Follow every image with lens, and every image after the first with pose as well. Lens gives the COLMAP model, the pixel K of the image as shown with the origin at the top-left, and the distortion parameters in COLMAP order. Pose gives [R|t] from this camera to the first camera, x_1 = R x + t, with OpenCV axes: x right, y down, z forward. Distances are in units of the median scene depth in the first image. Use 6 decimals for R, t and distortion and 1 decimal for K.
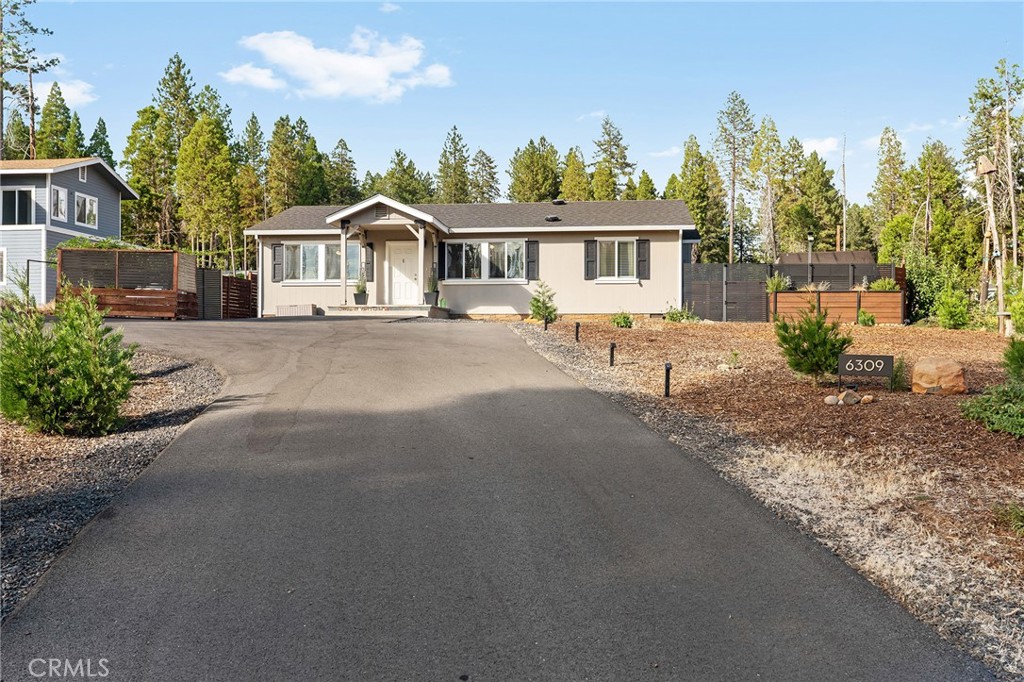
lens RADIAL K [[919.6, 0, 511.3], [0, 919.6, 346.4], [0, 0, 1]] dist [0.002123, -0.001722]
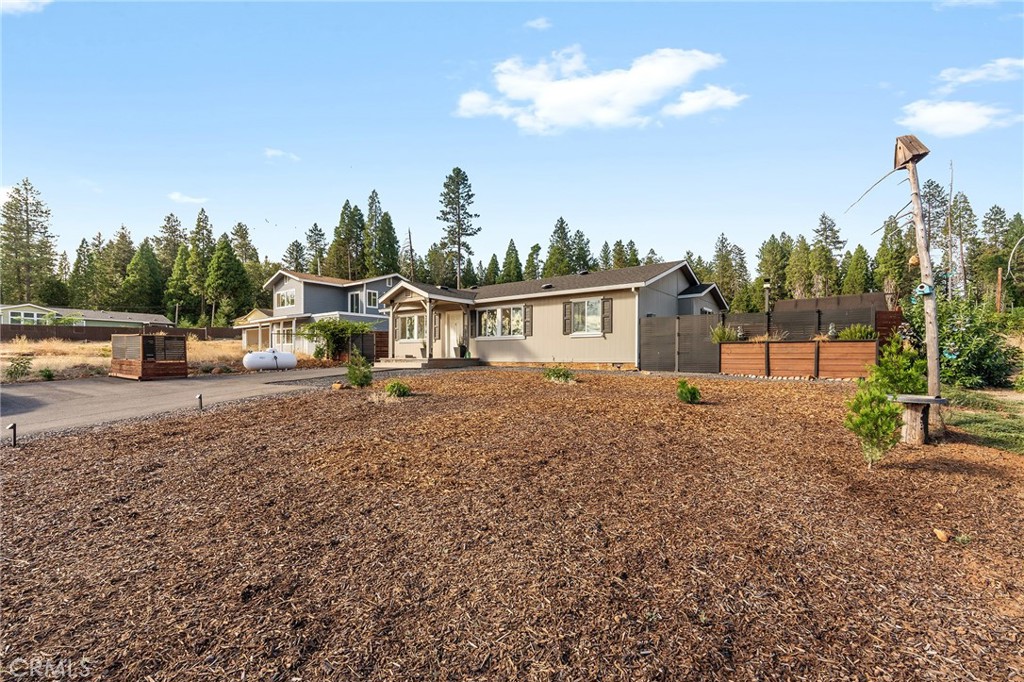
lens RADIAL K [[451.3, 0, 505.5], [0, 451.3, 367.0], [0, 0, 1]] dist [-0.011642, 0.002195]
pose [[0.850658, 0.009297, -0.525637, 0.319068], [0.002441, 0.999763, 0.021632, -0.041030], [0.525714, -0.019684, 0.850434, 0.431343]]
